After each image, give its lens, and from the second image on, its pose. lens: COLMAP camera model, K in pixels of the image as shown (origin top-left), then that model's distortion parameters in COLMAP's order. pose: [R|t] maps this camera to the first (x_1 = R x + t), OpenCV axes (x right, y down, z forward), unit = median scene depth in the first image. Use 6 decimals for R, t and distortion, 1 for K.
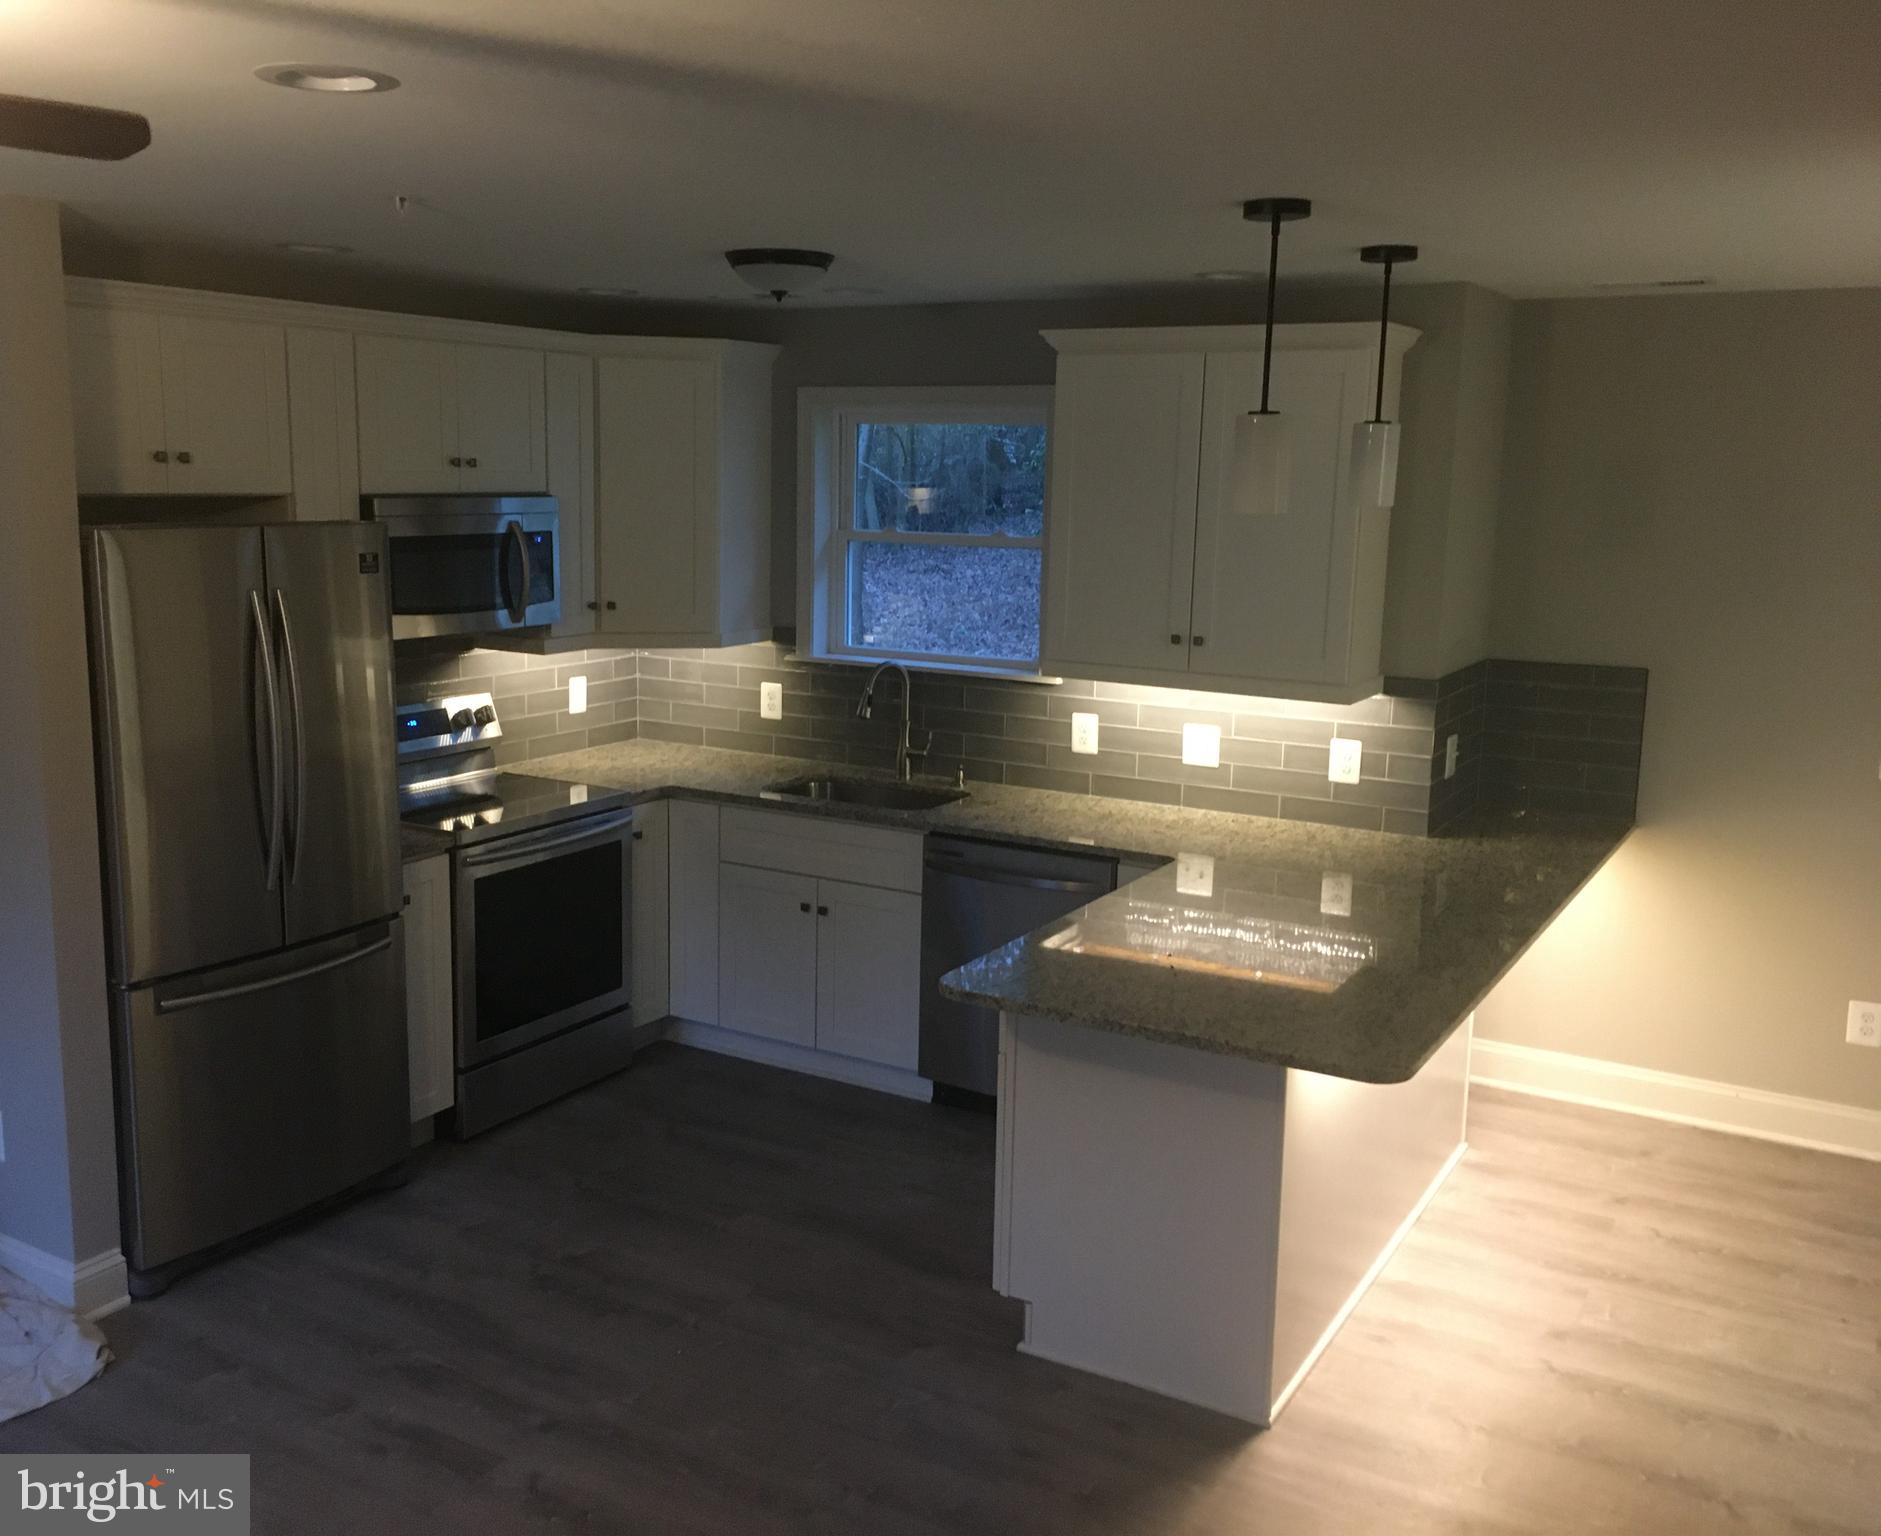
lens RADIAL K [[1689.3, 0, 910.5], [0, 1689.3, 756.9], [0, 0, 1]] dist [0.067394, -0.091990]
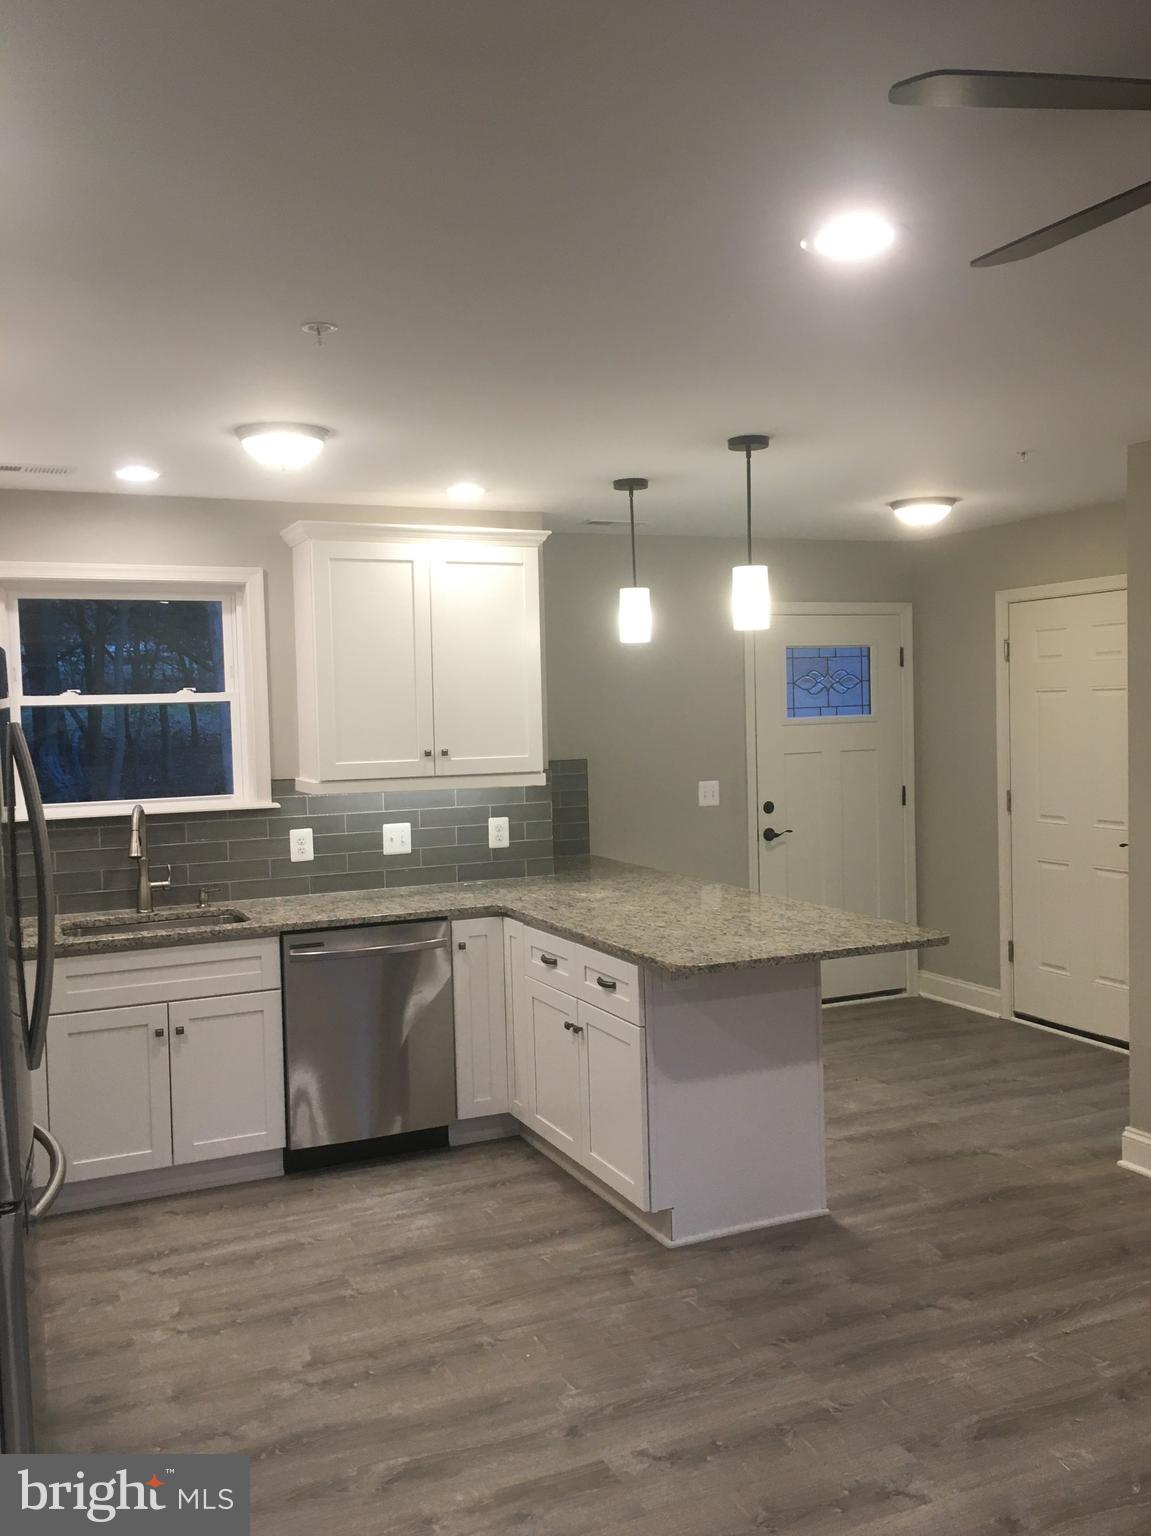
lens RADIAL K [[1301.1, 0, 575.5], [0, 1301.1, 768.0], [0, 0, 1]] dist [0.076553, -0.101033]
pose [[0.583460, -0.073397, 0.808818, -0.631606], [0.173834, 0.984113, -0.036096, -0.000273], [-0.793319, 0.161660, 0.586950, 0.309977]]
